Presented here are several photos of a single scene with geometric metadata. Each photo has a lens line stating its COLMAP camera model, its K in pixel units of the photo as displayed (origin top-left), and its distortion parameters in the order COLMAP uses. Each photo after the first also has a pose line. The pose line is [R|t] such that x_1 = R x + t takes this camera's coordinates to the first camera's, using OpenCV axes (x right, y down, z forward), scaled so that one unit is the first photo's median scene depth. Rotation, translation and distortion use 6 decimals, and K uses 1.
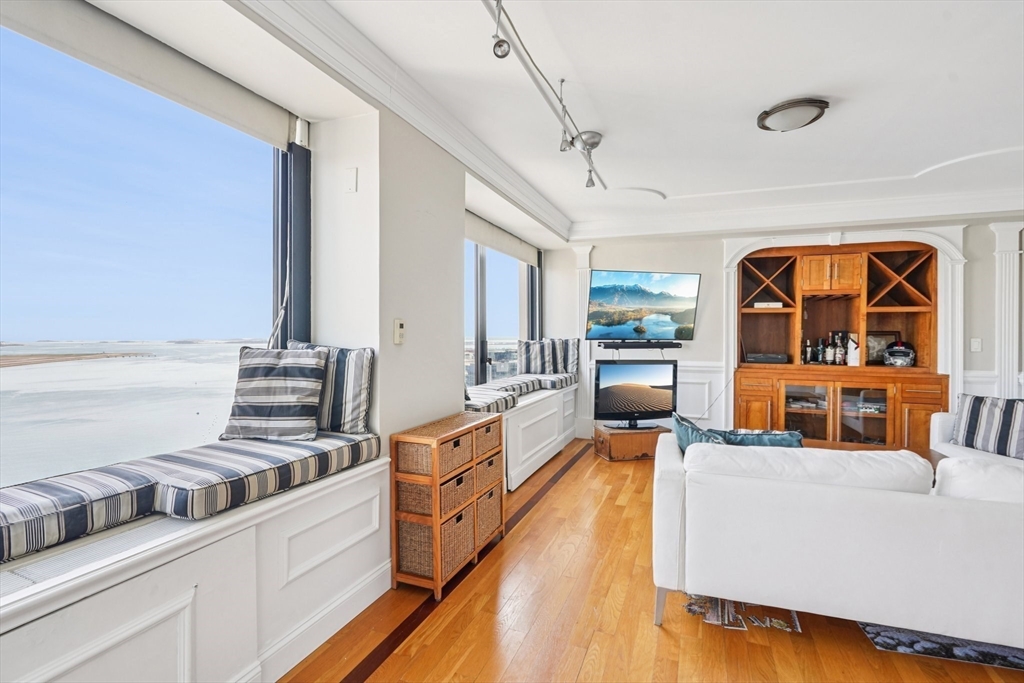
lens RADIAL K [[470.1, 0, 512.5], [0, 470.1, 338.7], [0, 0, 1]] dist [-0.000152, -0.000012]
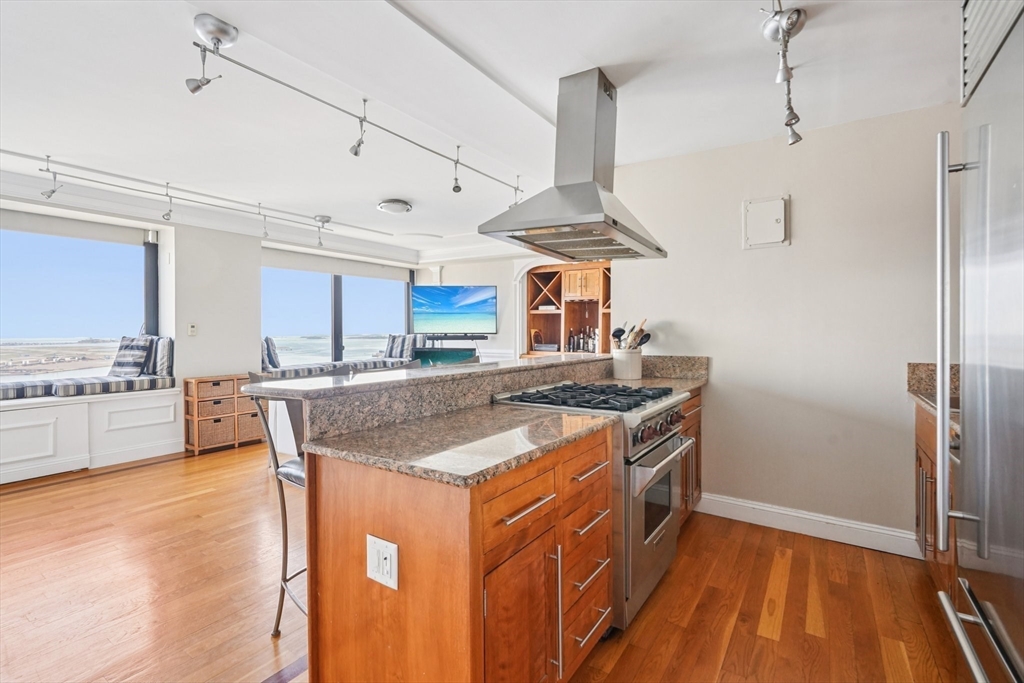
lens RADIAL K [[468.6, 0, 510.4], [0, 468.6, 334.4], [0, 0, 1]] dist [-0.002387, -0.000626]
pose [[0.976034, -0.001266, -0.217613, 1.515530], [0.001245, 0.999999, -0.000231, 0.008993], [0.217613, -0.000045, 0.976035, -0.679192]]
